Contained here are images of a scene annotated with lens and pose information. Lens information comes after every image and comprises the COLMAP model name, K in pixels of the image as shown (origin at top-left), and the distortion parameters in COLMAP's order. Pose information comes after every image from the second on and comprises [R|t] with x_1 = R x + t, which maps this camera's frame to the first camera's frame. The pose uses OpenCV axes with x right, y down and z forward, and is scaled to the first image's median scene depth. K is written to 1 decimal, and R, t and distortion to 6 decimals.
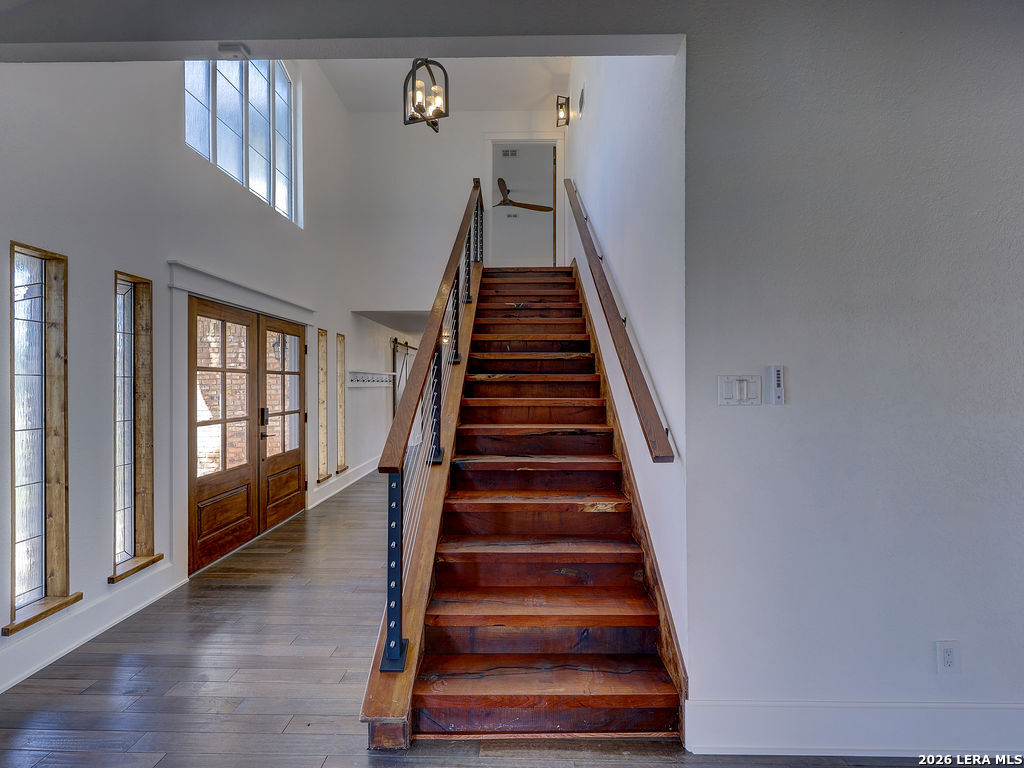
lens RADIAL K [[463.1, 0, 511.7], [0, 463.1, 383.0], [0, 0, 1]] dist [0.000332, -0.000022]
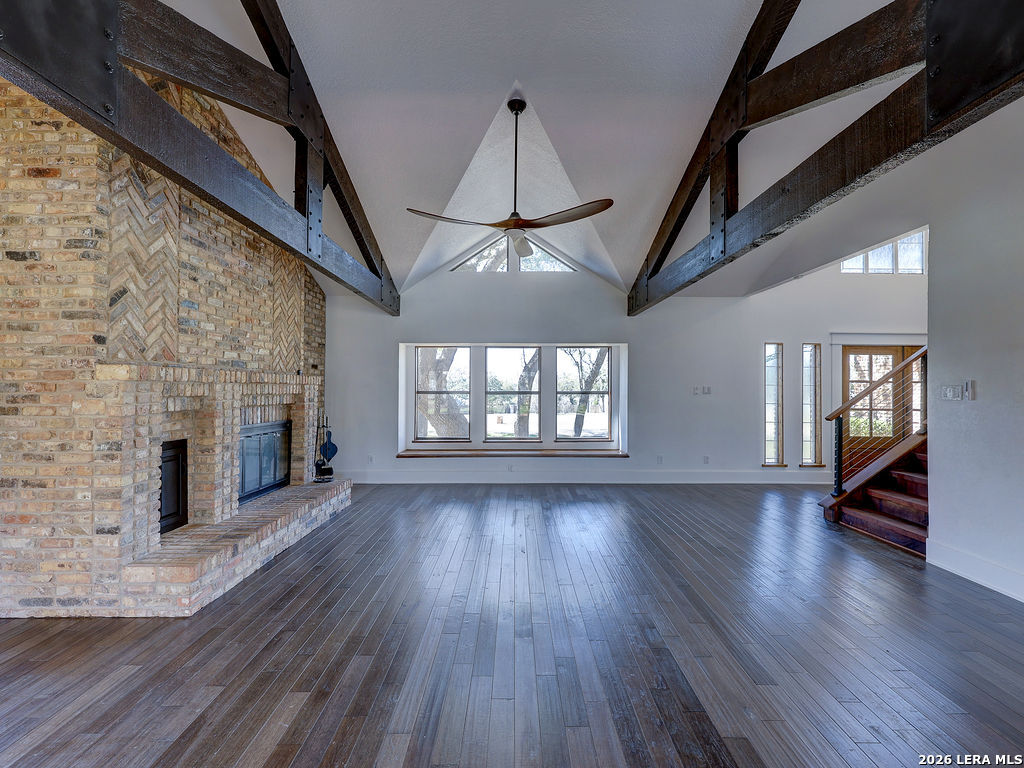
lens RADIAL K [[463.1, 0, 520.6], [0, 463.1, 381.0], [0, 0, 1]] dist [0.000332, -0.000022]
pose [[0.023463, -0.009716, -0.999677, 1.014822], [-0.005186, 0.999938, -0.009840, -0.004158], [0.999711, 0.005416, 0.023411, -0.365978]]
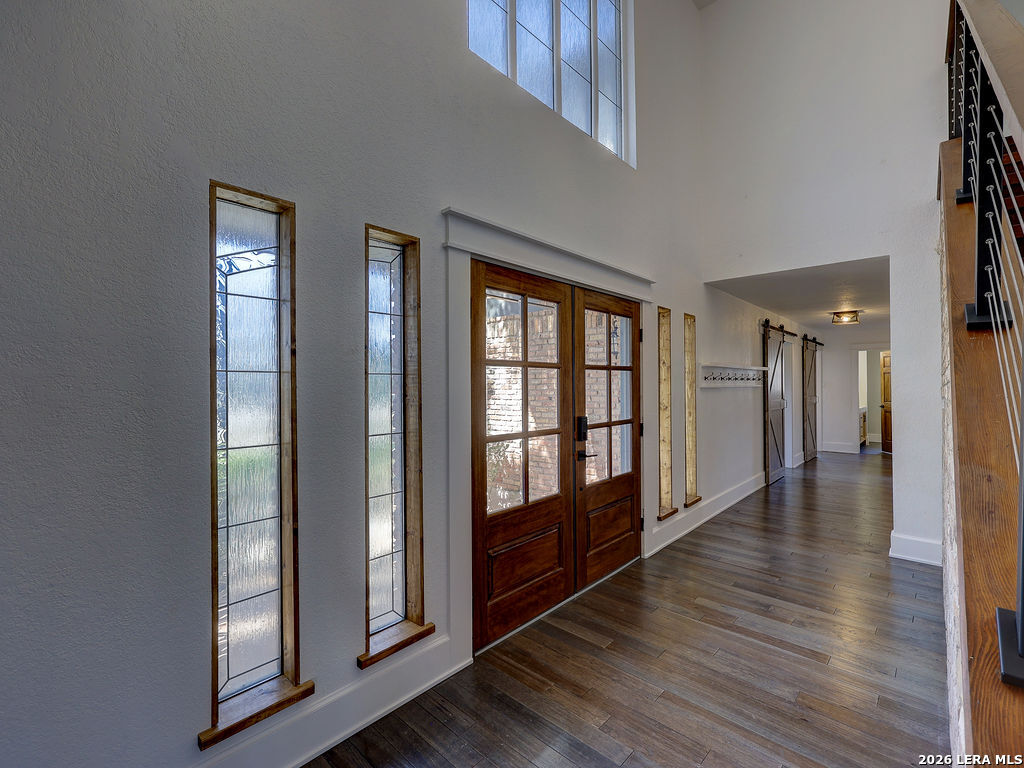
lens RADIAL K [[463.1, 0, 513.1], [0, 463.1, 384.5], [0, 0, 1]] dist [0.000332, -0.000022]
pose [[0.749084, -0.003057, -0.662468, -0.137478], [0.005915, 0.999980, 0.002074, 0.001687], [0.662449, -0.005472, 0.749087, 0.389344]]
